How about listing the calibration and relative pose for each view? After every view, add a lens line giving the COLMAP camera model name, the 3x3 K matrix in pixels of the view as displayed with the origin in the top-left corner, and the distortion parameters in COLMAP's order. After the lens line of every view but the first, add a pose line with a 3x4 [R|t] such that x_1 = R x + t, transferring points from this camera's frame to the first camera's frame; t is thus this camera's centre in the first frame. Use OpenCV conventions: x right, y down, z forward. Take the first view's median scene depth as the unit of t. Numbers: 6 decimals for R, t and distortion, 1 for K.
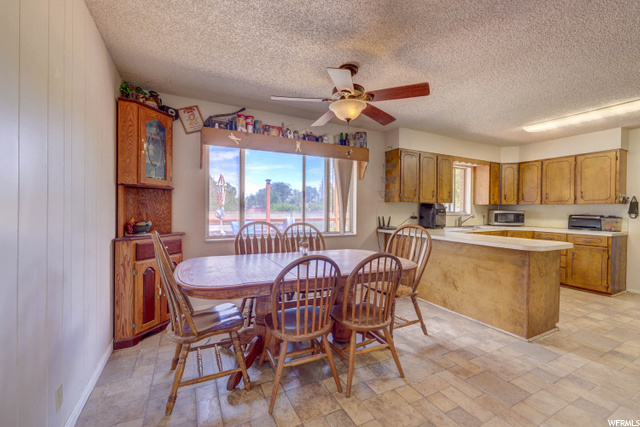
lens RADIAL K [[267.3, 0, 318.1], [0, 267.3, 210.9], [0, 0, 1]] dist [-0.000084, -0.000368]
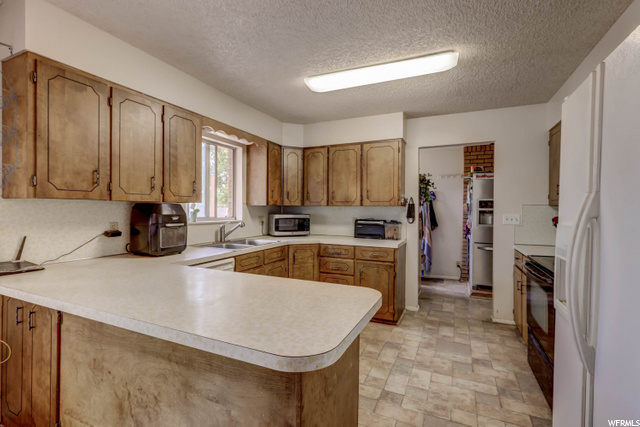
lens RADIAL K [[301.8, 0, 320.2], [0, 301.8, 213.8], [0, 0, 1]] dist [-0.000348, -0.000083]
pose [[0.782535, -0.010853, 0.622512, 0.316041], [0.004369, 0.999919, 0.011940, -0.013819], [-0.622591, -0.006624, 0.782519, 0.379824]]
